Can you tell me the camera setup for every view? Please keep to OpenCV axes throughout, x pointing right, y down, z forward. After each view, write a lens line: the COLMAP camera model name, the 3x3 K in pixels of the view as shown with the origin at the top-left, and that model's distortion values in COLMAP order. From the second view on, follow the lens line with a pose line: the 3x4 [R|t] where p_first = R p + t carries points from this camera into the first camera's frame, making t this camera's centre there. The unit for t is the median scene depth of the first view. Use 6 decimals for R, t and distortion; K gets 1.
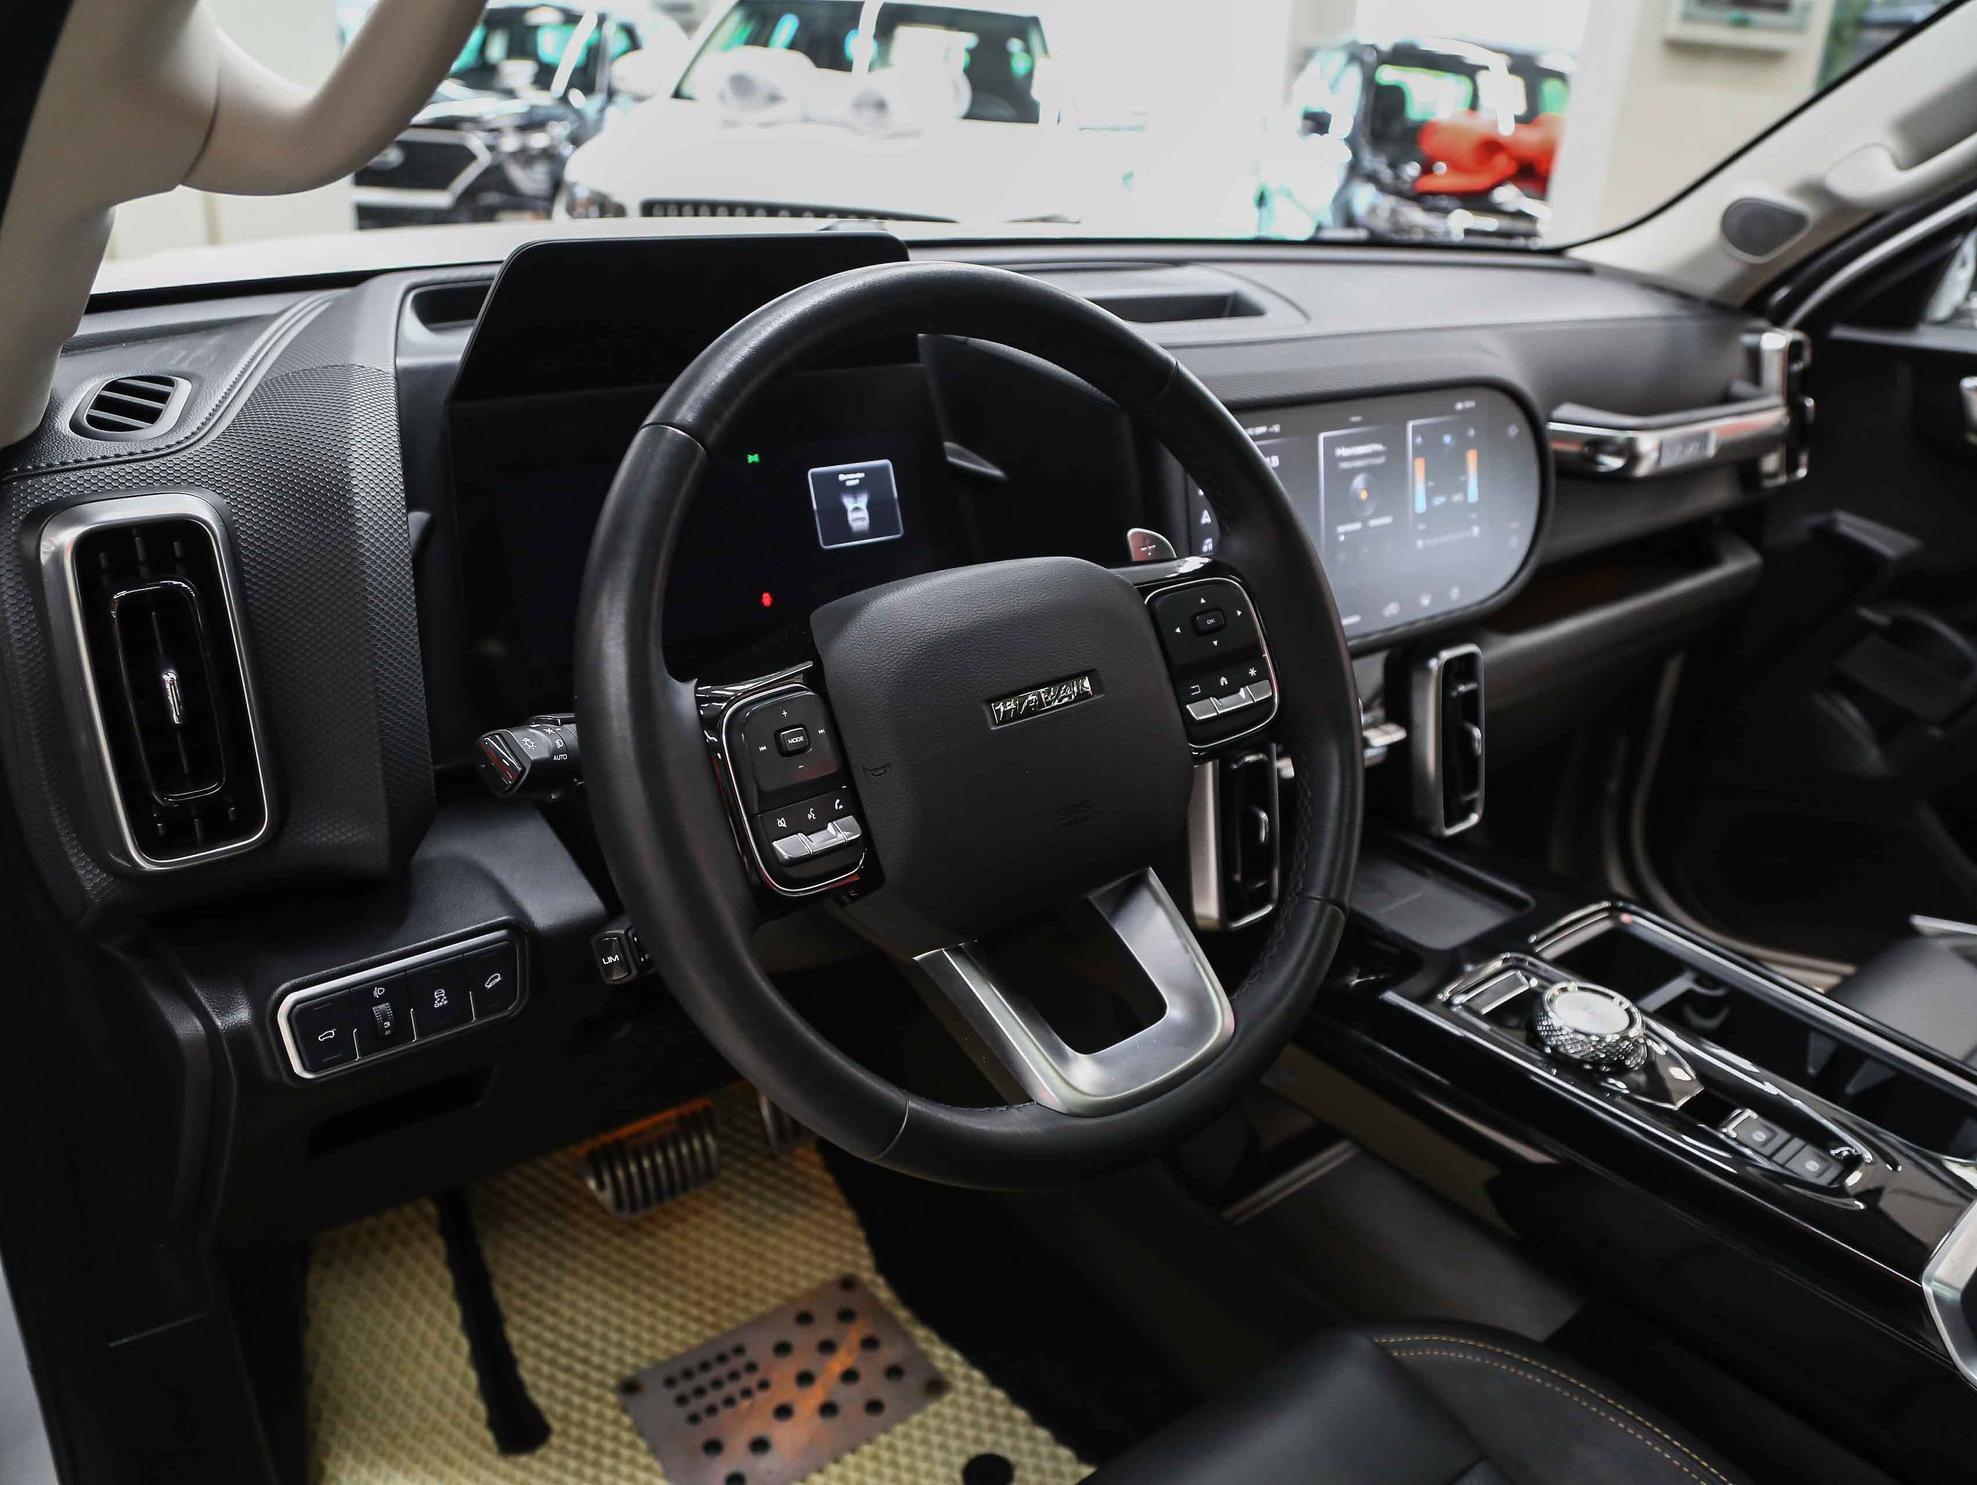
lens RADIAL K [[1506.8, 0, 988.5], [0, 1506.8, 742.5], [0, 0, 1]] dist [-0.124973, 0.064523]
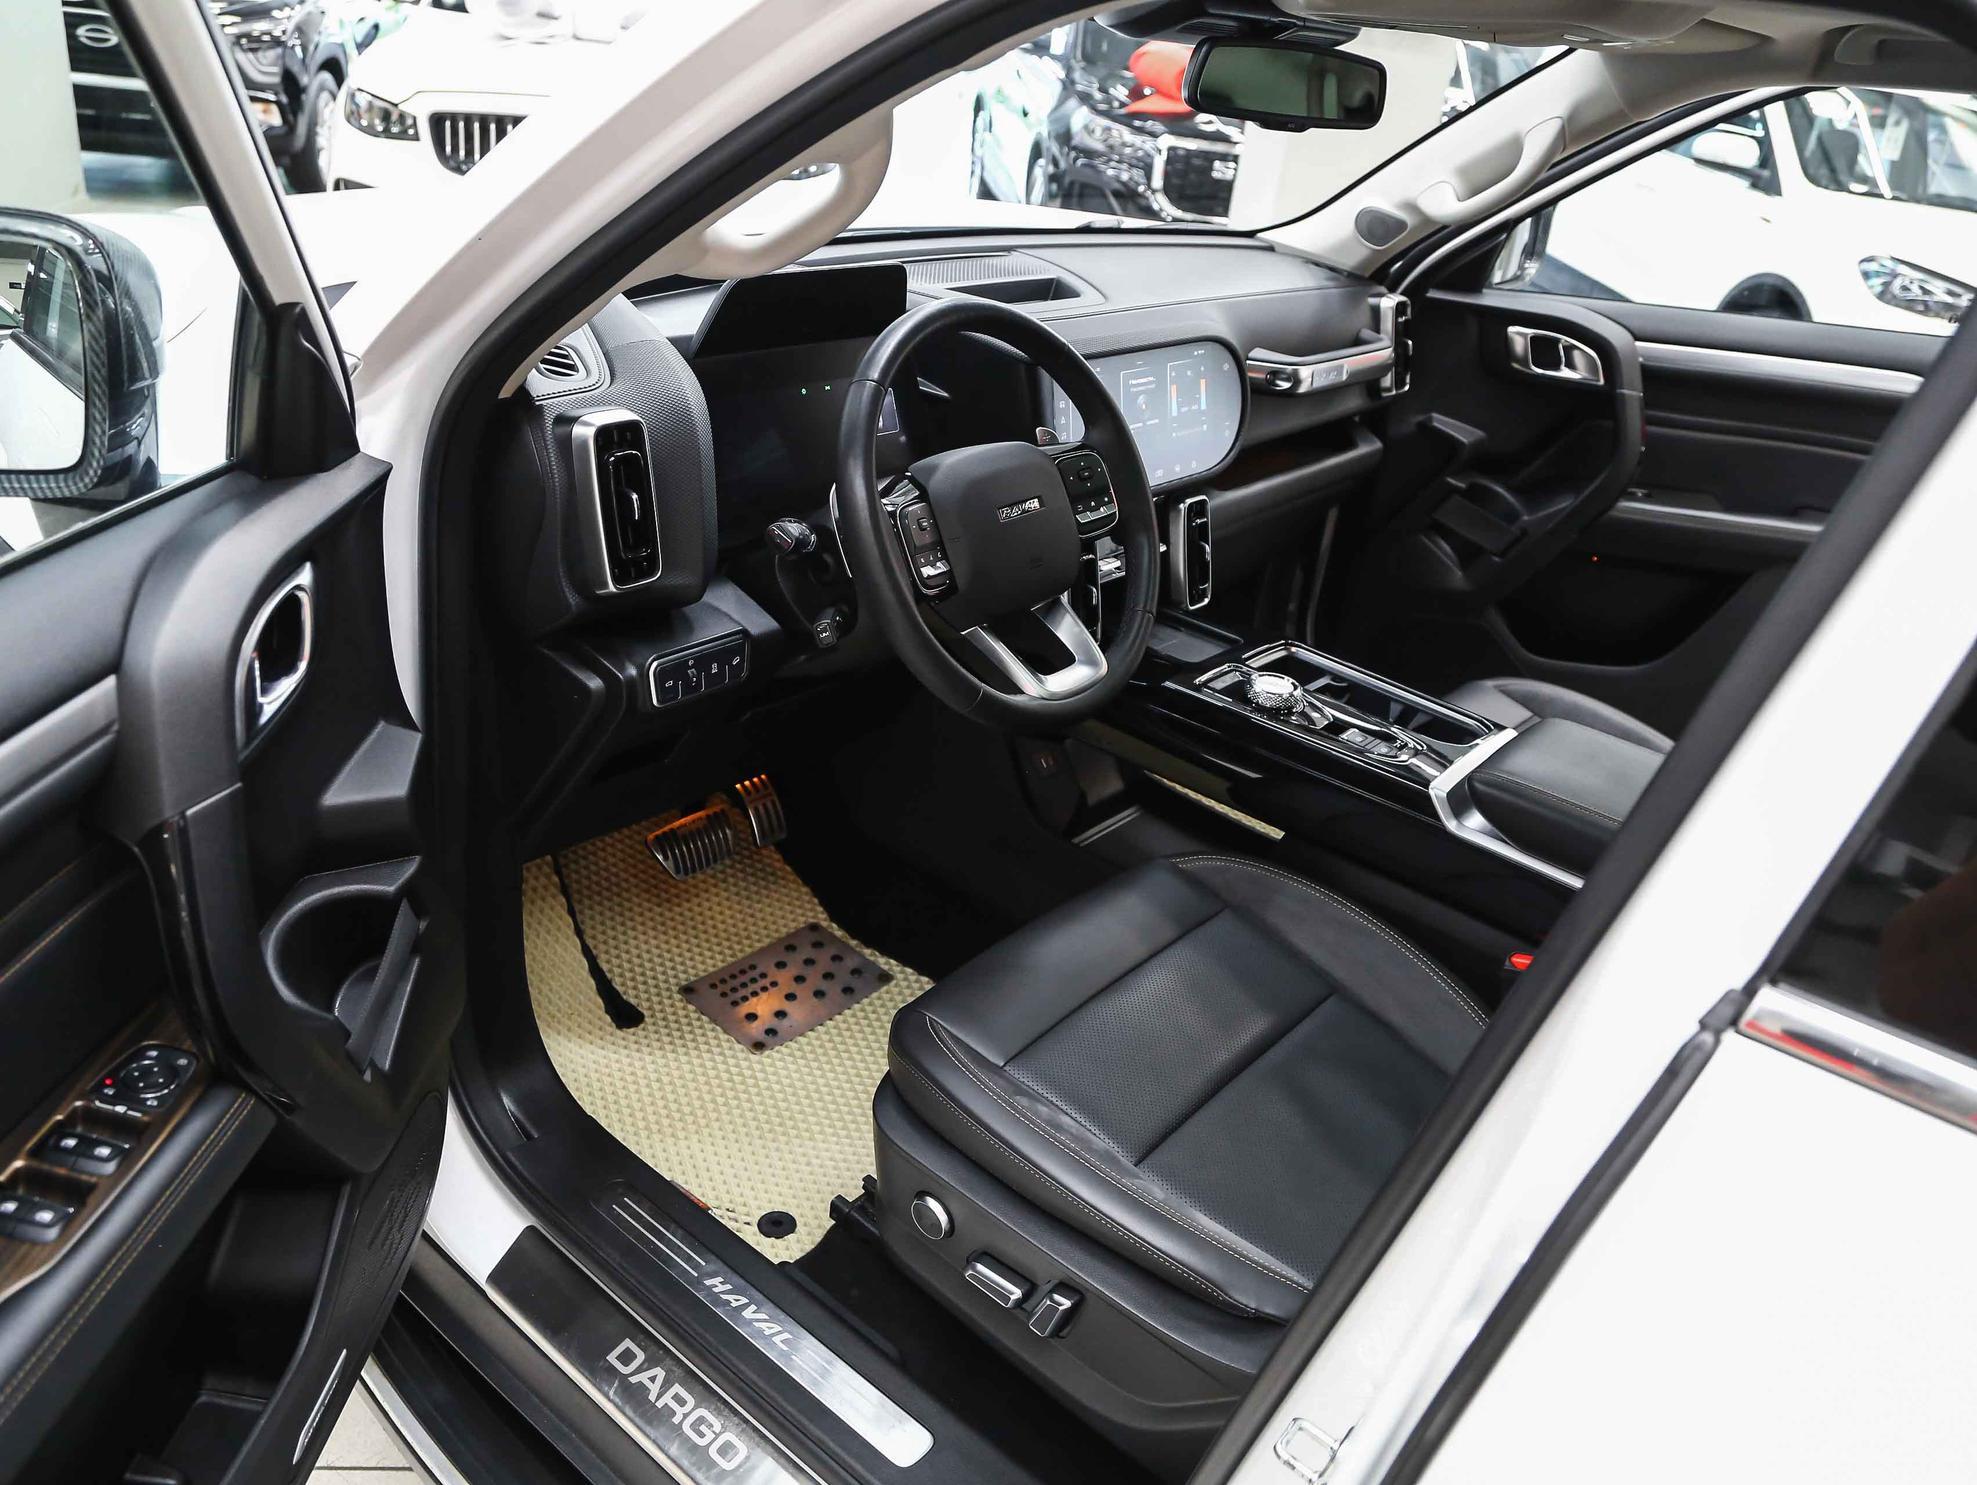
lens RADIAL K [[1506.8, 0, 988.5], [0, 1506.8, 742.5], [0, 0, 1]] dist [-0.124973, 0.064523]
pose [[0.981381, -0.037776, 0.188321, -0.226620], [0.024505, 0.997081, 0.072306, 0.078759], [-0.190502, -0.066345, 0.979442, -0.587374]]
